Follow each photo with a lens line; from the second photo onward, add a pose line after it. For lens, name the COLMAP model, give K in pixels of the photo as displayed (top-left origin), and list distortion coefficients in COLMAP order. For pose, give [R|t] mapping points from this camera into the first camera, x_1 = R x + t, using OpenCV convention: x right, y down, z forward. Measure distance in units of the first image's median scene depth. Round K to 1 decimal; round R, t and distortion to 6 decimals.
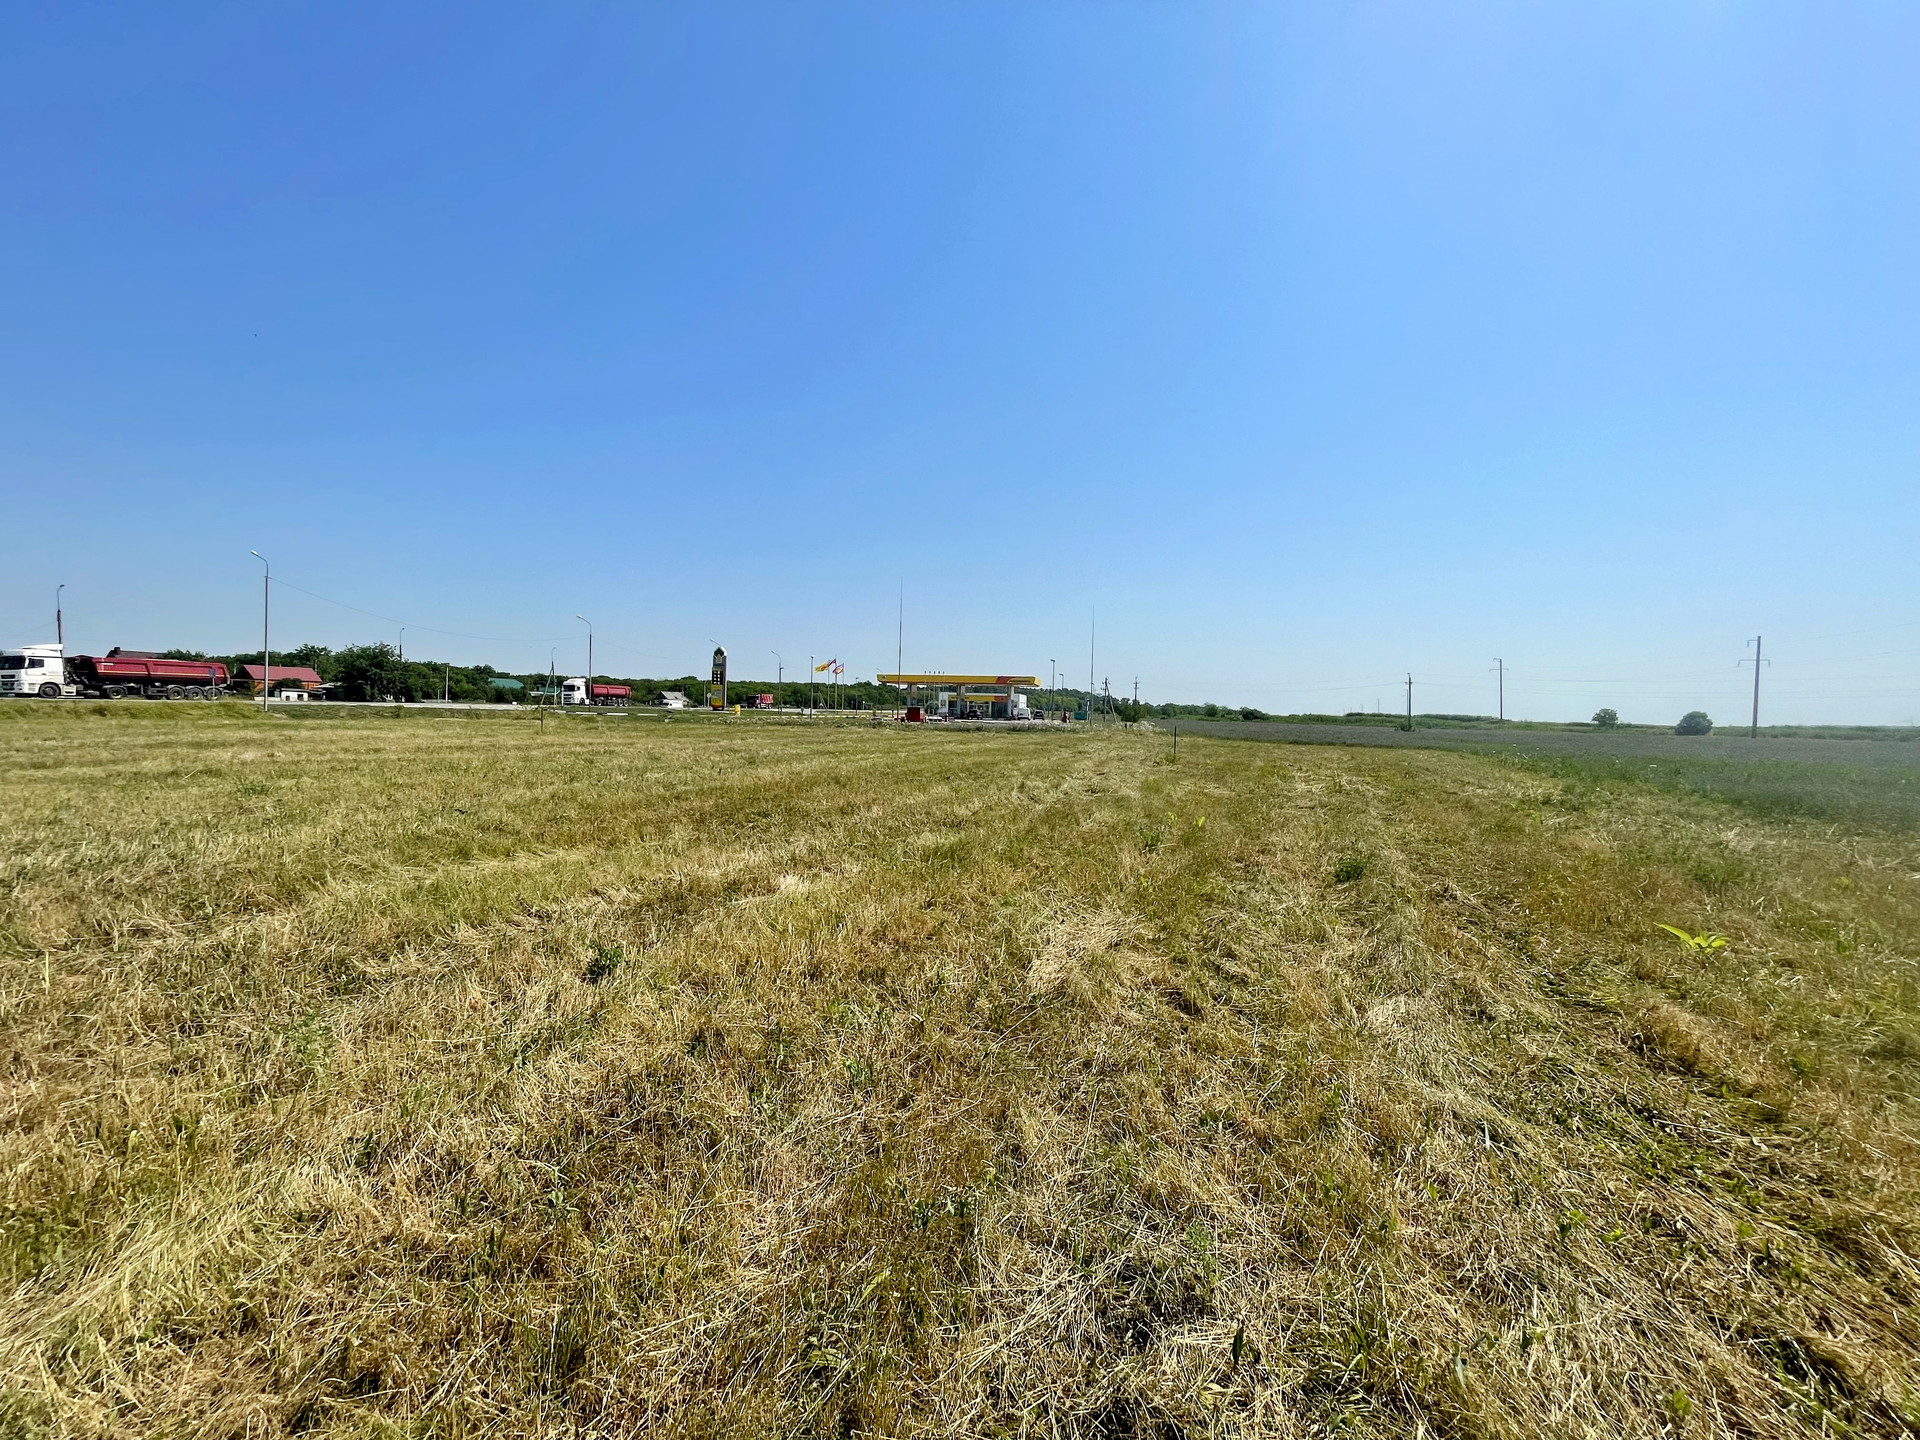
lens RADIAL K [[774.1, 0, 954.4], [0, 774.1, 731.3], [0, 0, 1]] dist [0.001460, -0.000338]
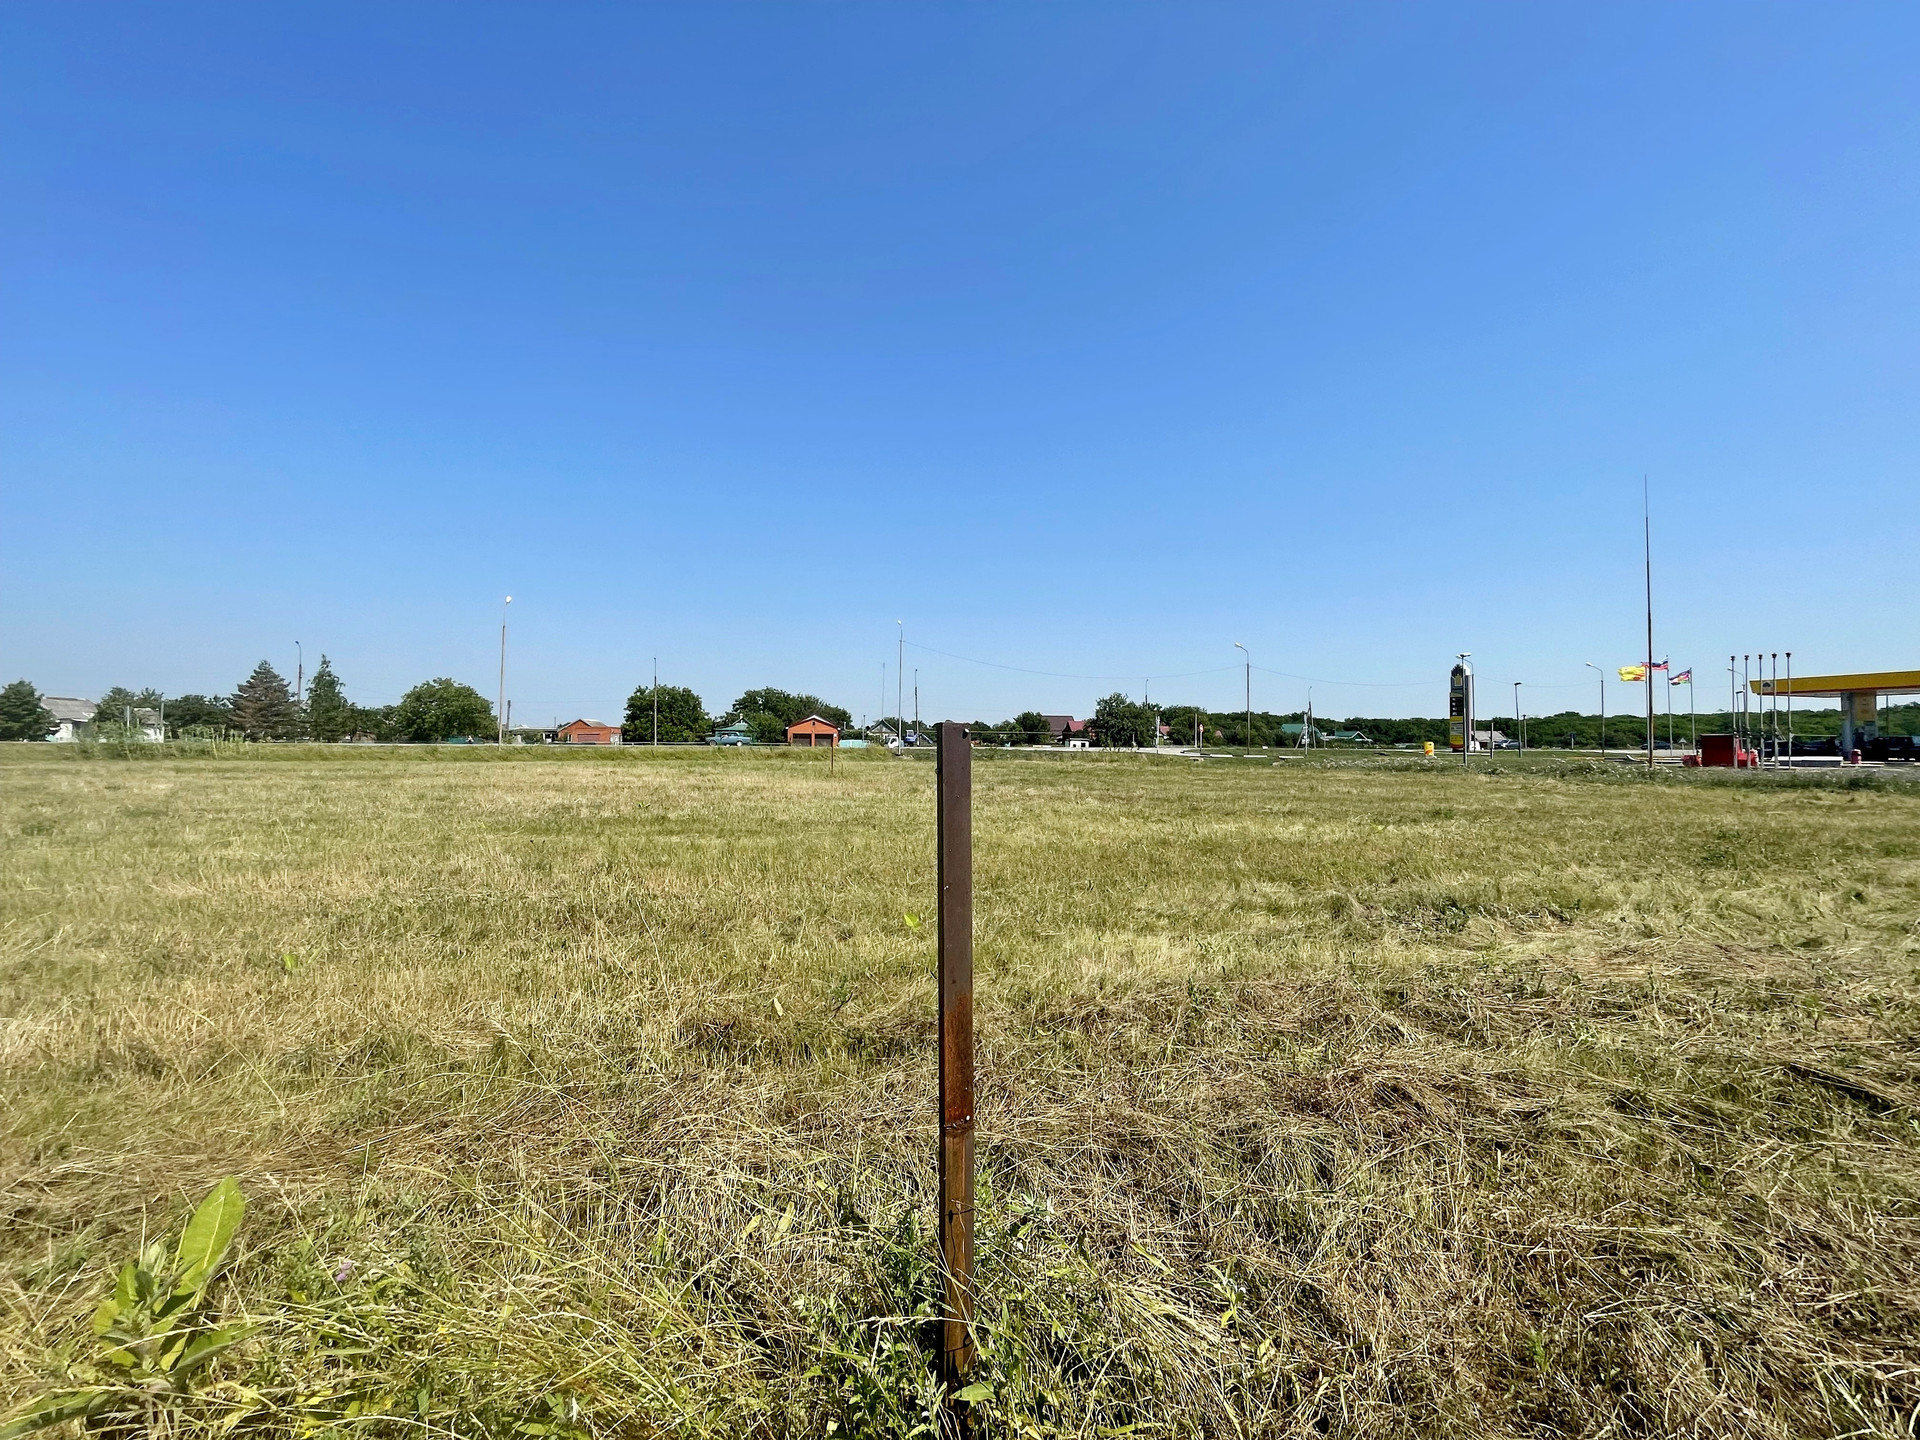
lens RADIAL K [[774.1, 0, 968.3], [0, 774.1, 720.3], [0, 0, 1]] dist [0.001460, -0.000338]
pose [[0.509768, -0.048124, -0.858965, 0.094737], [-0.016379, 0.997710, -0.065617, -0.001203], [0.860156, 0.047519, 0.507812, 0.240504]]
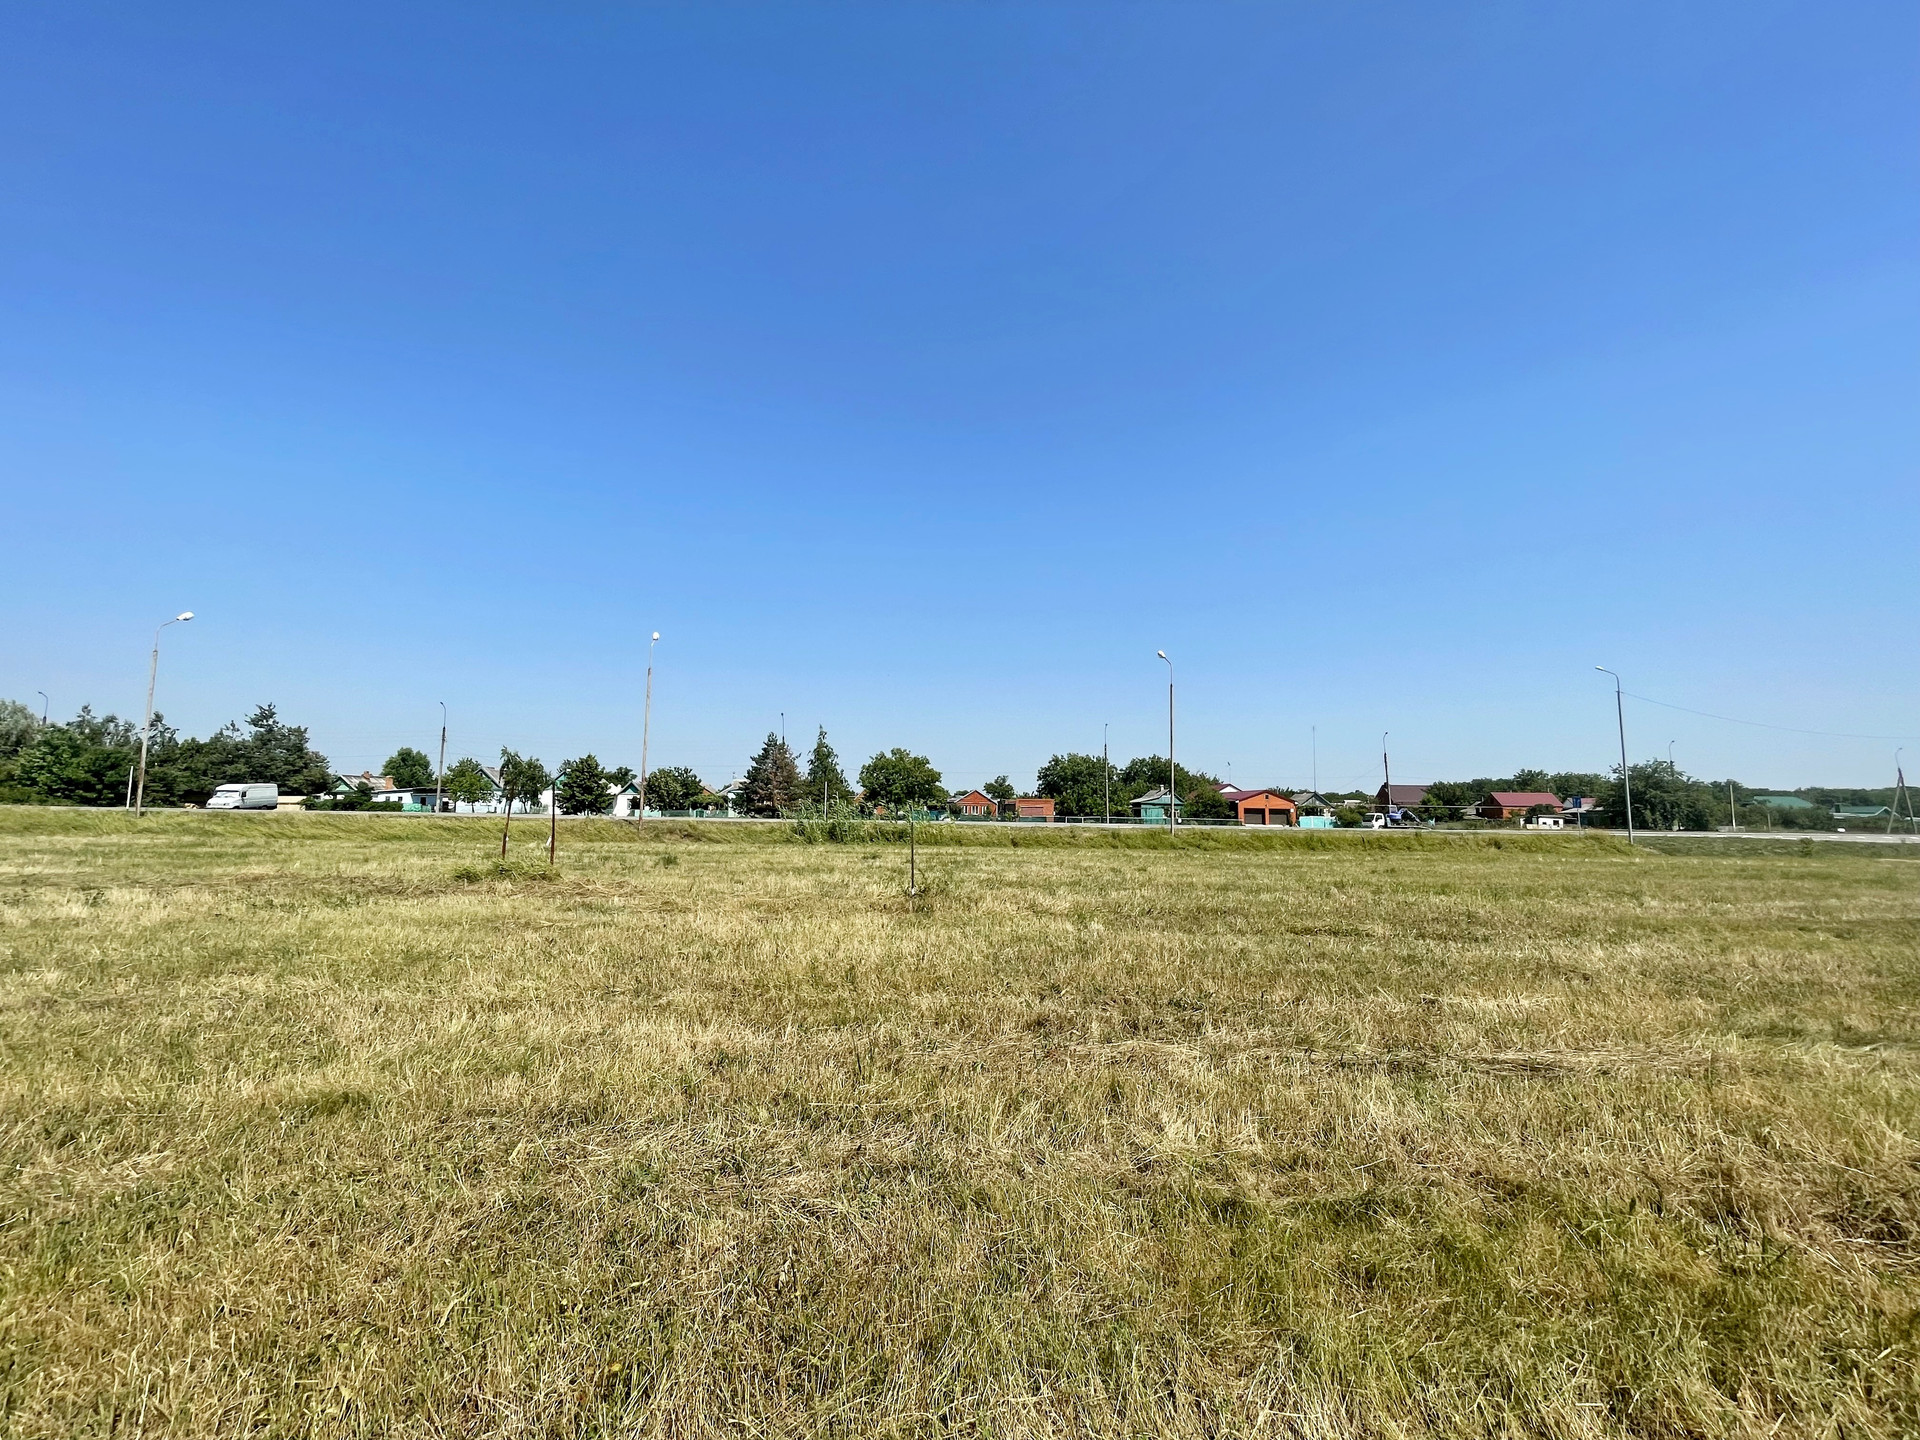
lens RADIAL K [[774.1, 0, 951.5], [0, 774.1, 729.3], [0, 0, 1]] dist [0.001460, -0.000338]
pose [[0.281107, -0.119716, -0.952180, -0.127178], [-0.033133, 0.990386, -0.134302, -0.006312], [0.959104, 0.069302, 0.274438, 0.009984]]
